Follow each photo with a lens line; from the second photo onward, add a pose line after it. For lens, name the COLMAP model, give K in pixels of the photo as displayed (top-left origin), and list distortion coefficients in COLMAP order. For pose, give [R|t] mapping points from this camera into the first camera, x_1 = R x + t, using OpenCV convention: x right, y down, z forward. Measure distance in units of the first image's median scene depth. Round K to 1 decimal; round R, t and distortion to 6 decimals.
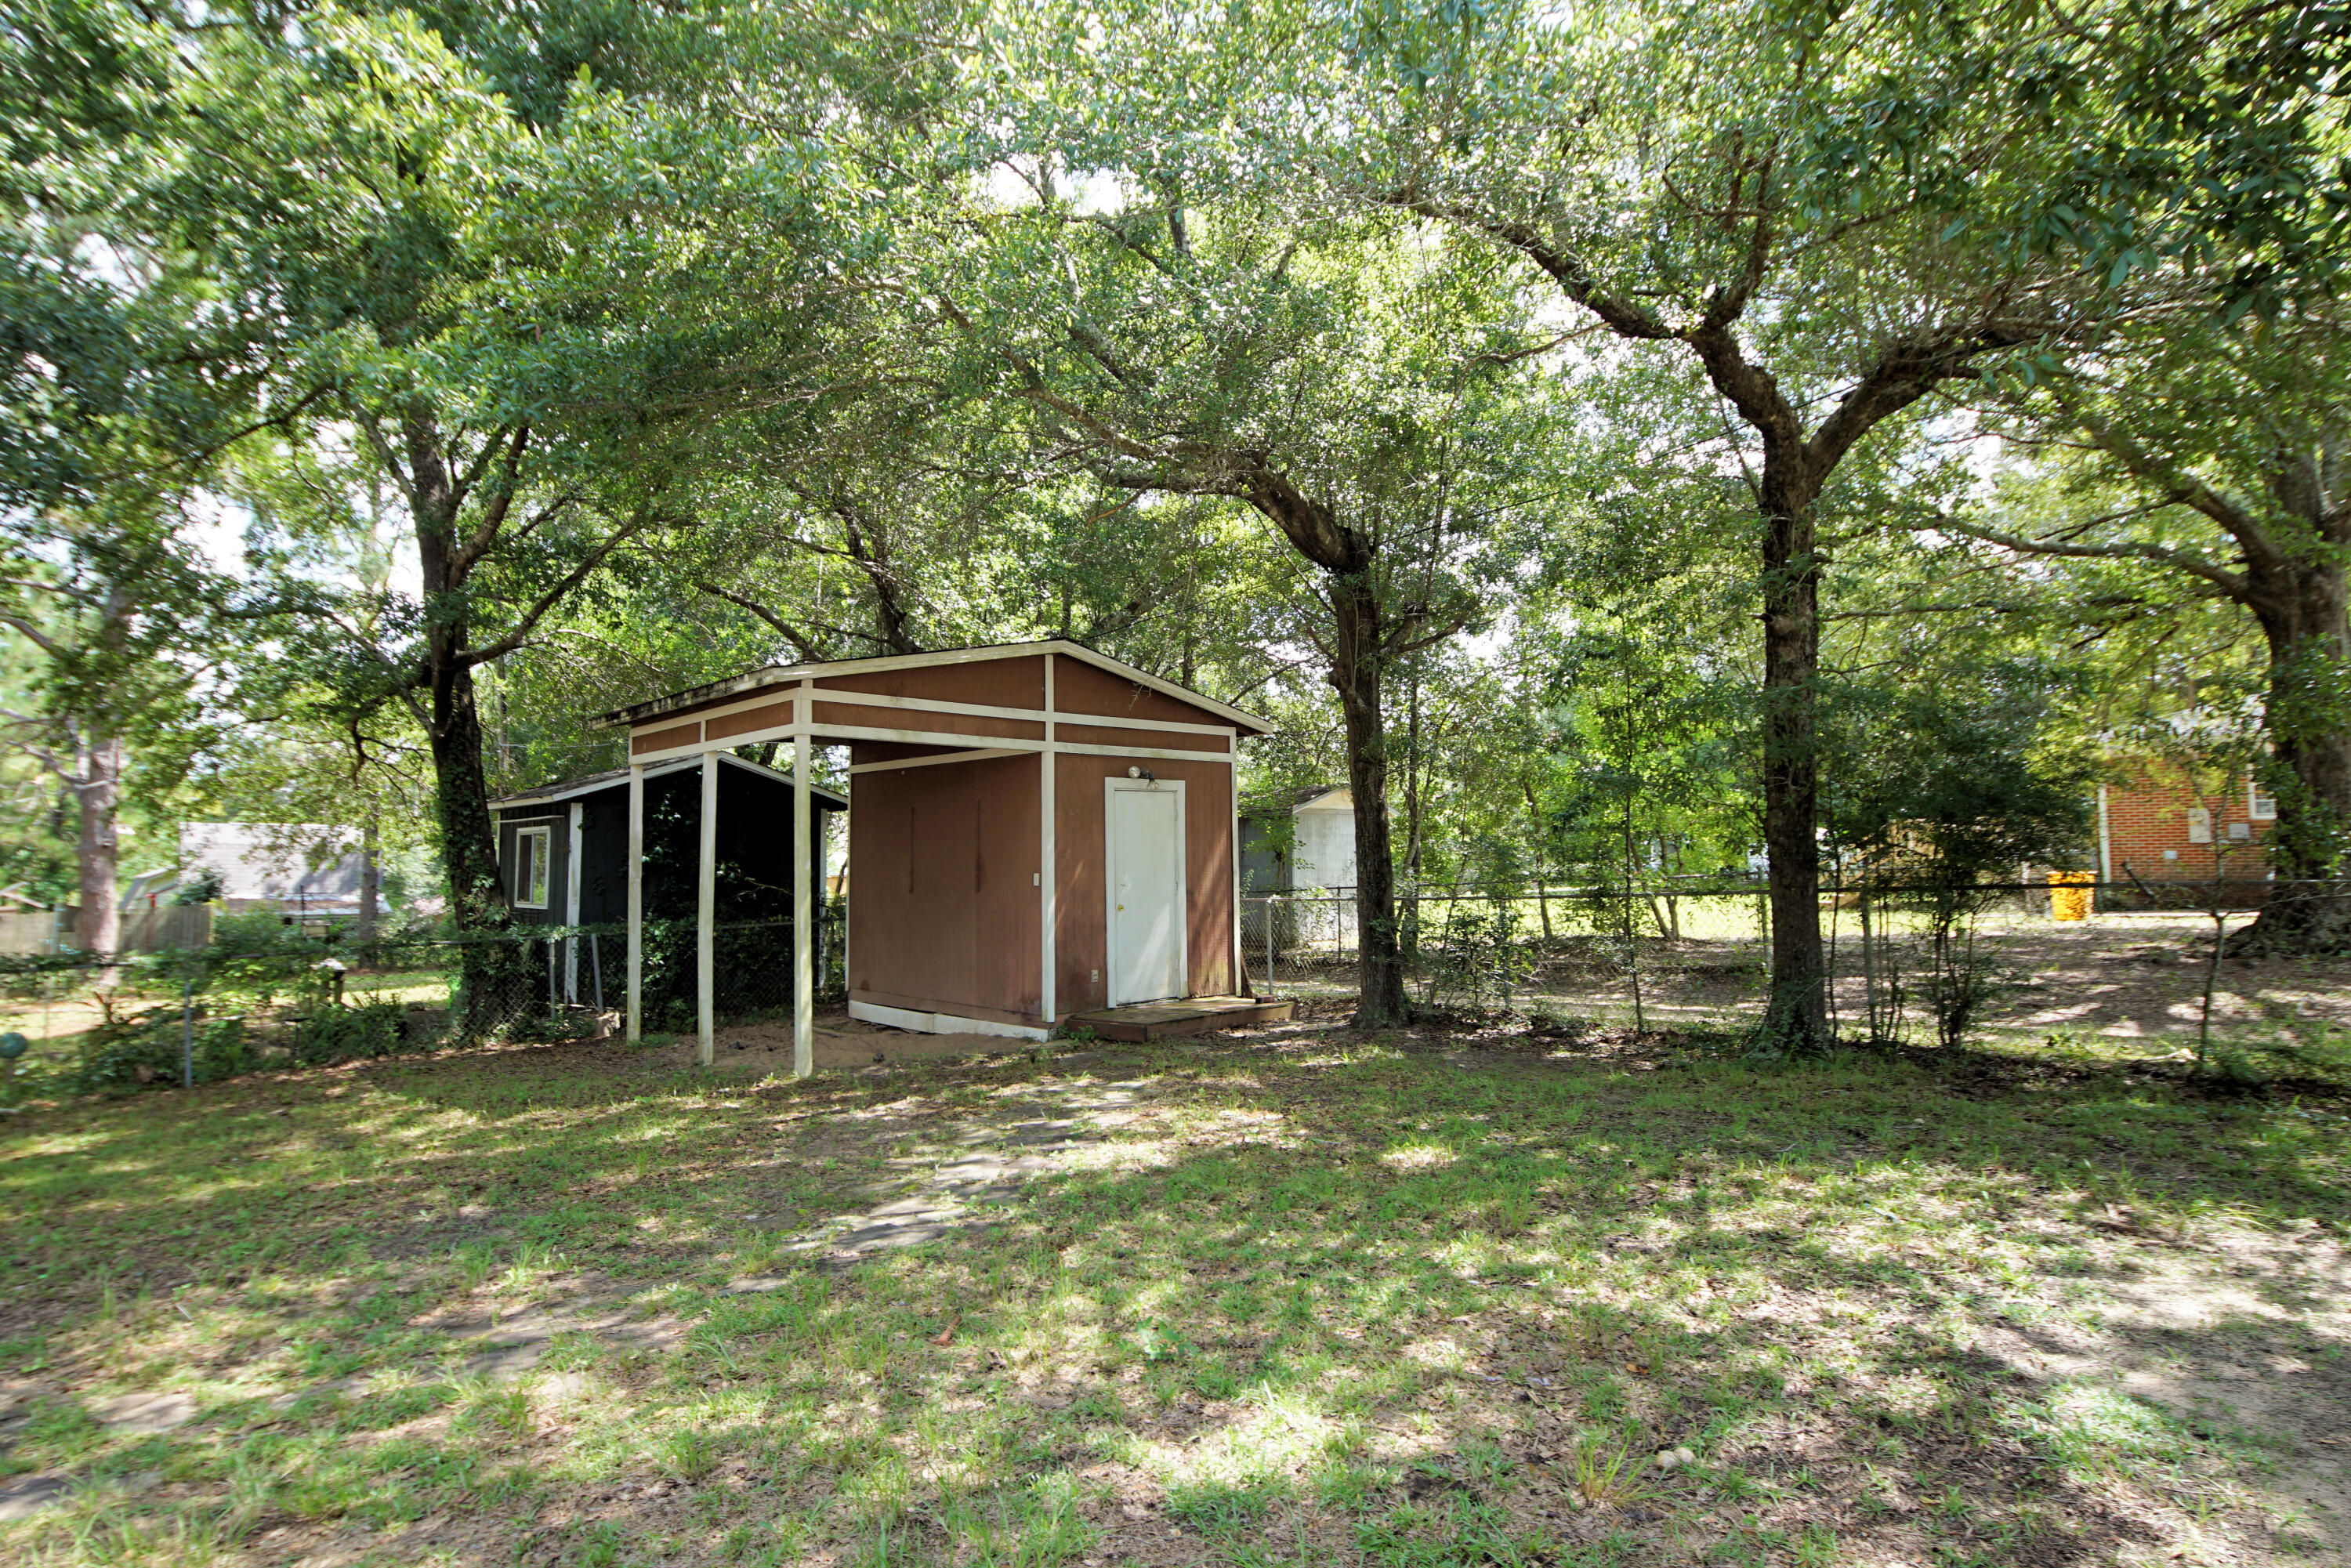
lens RADIAL K [[1260.9, 0, 1160.3], [0, 1260.9, 770.8], [0, 0, 1]] dist [0.035069, -0.032924]
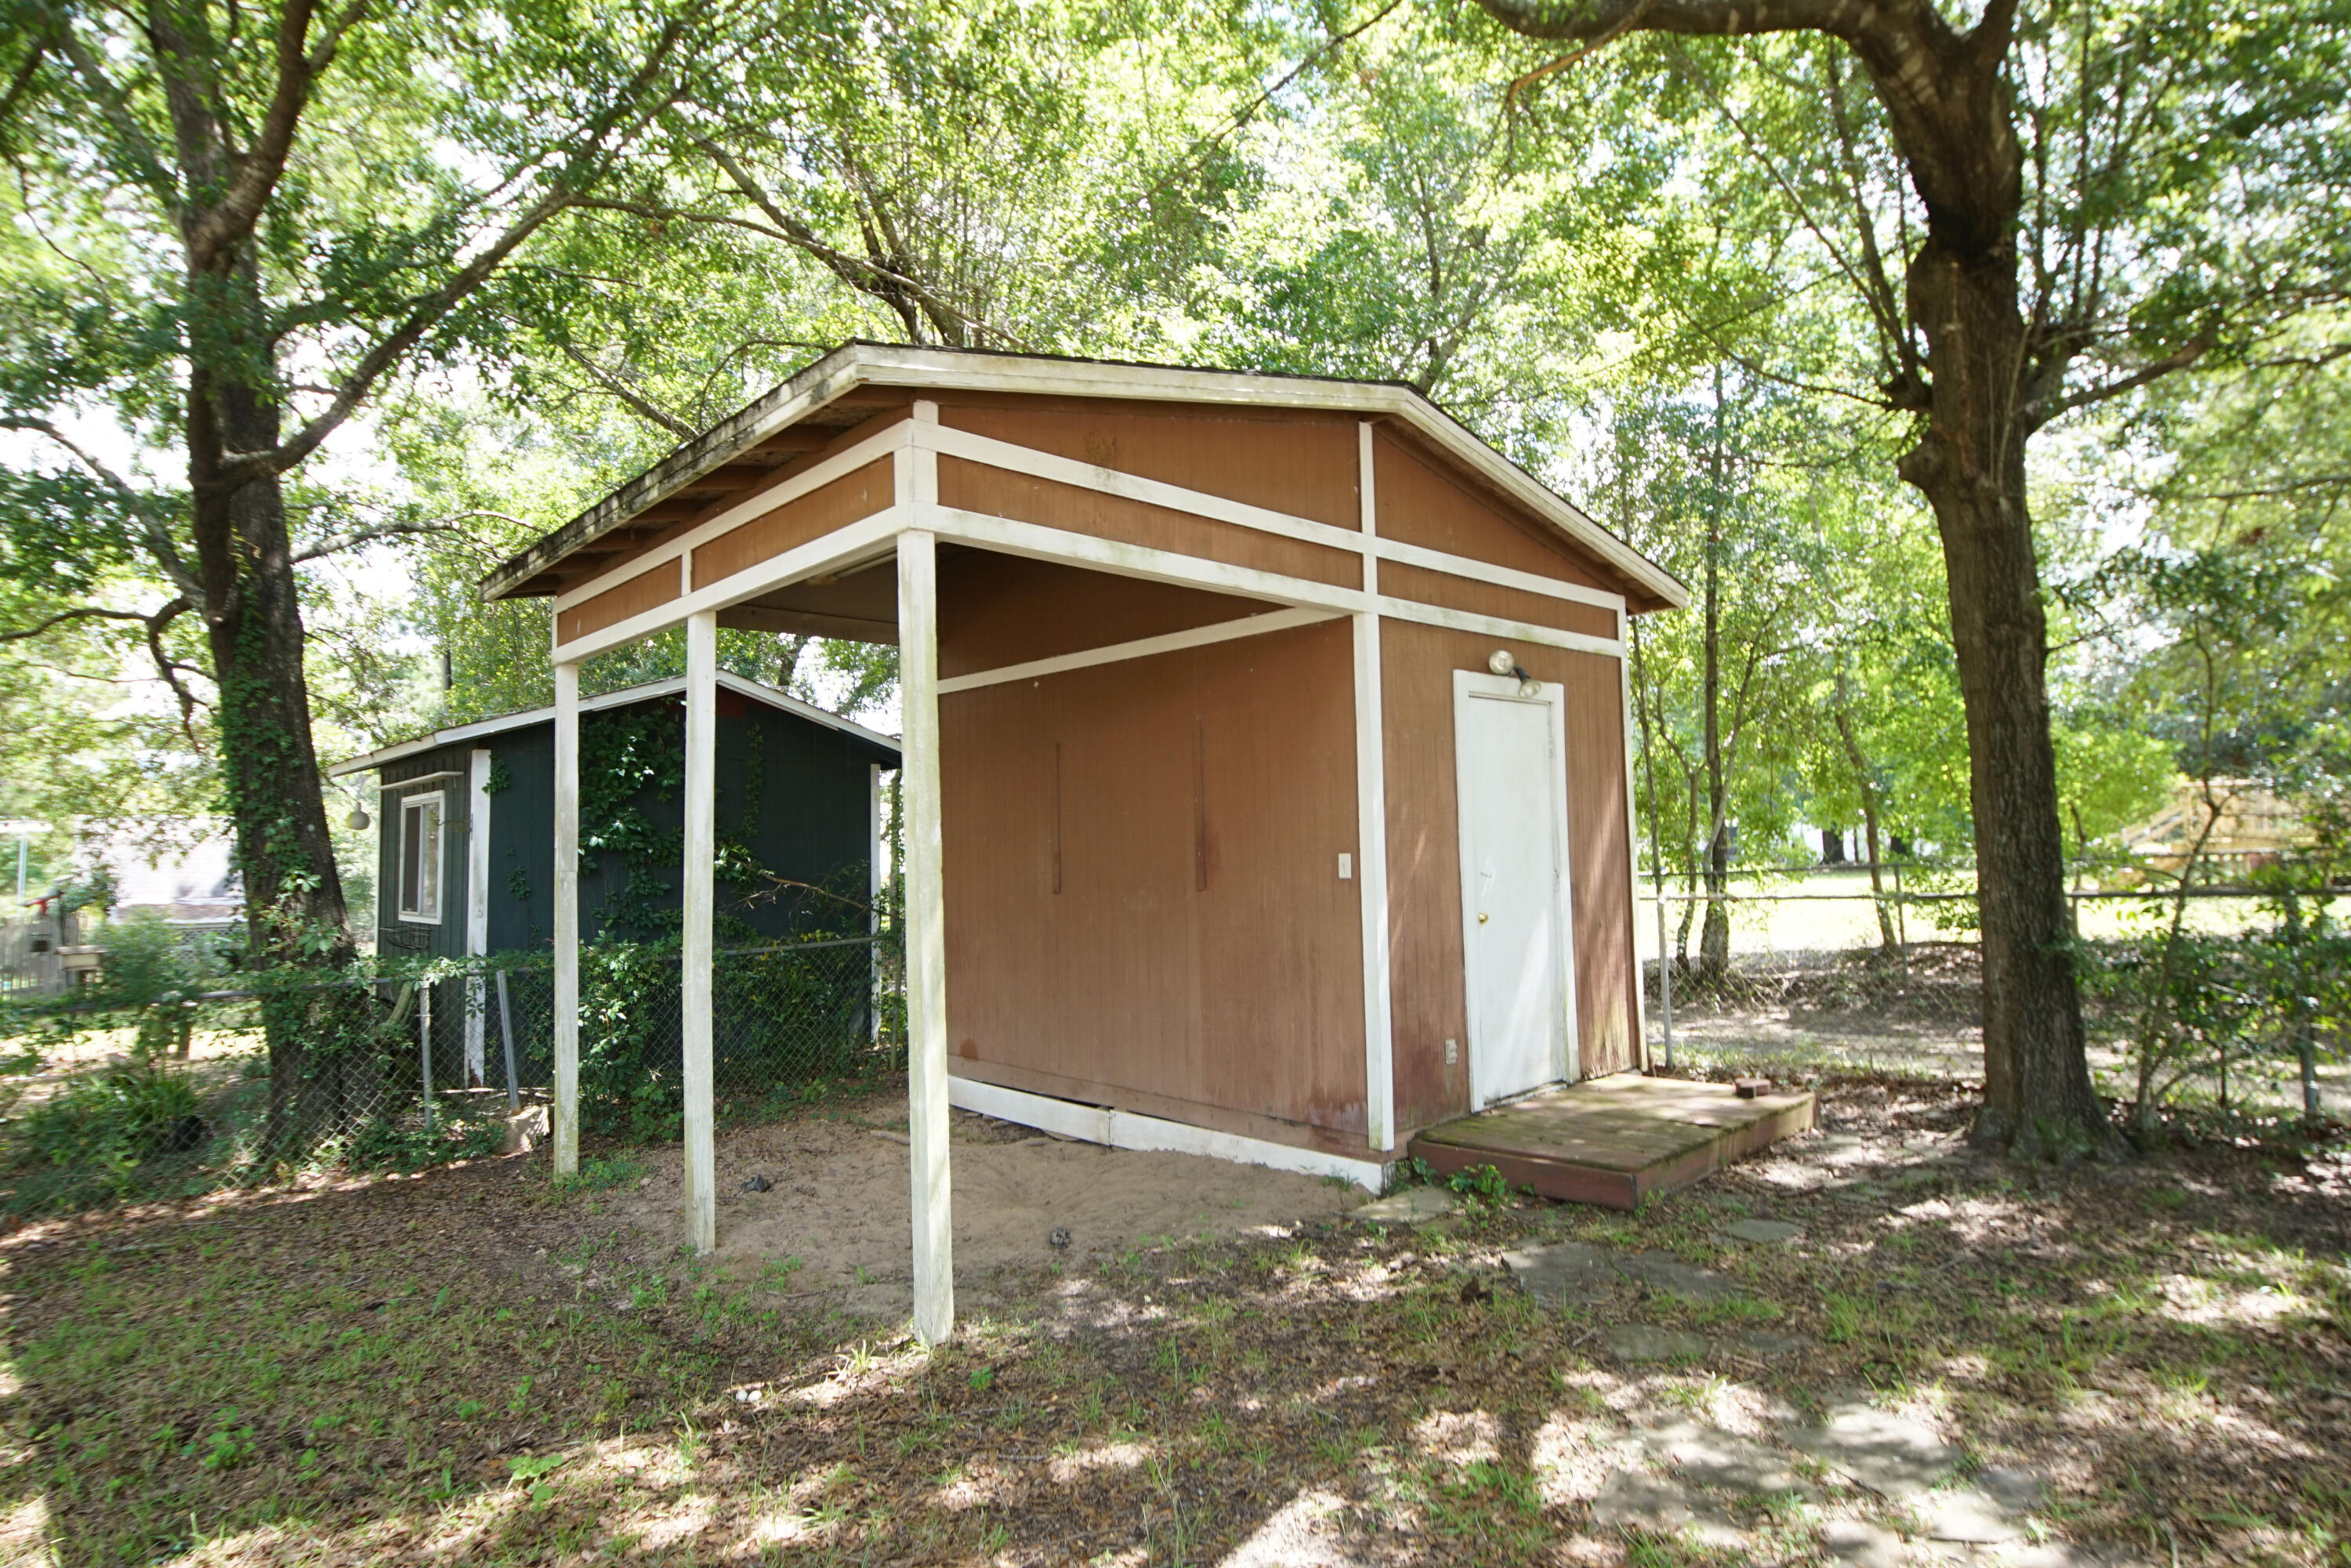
lens RADIAL K [[1260.9, 0, 1160.3], [0, 1260.9, 770.8], [0, 0, 1]] dist [0.035069, -0.032924]
pose [[0.999919, -0.010504, 0.007212, -0.164935], [0.010457, 0.999923, 0.006627, 0.040841], [-0.007281, -0.006551, 0.999952, 0.459770]]
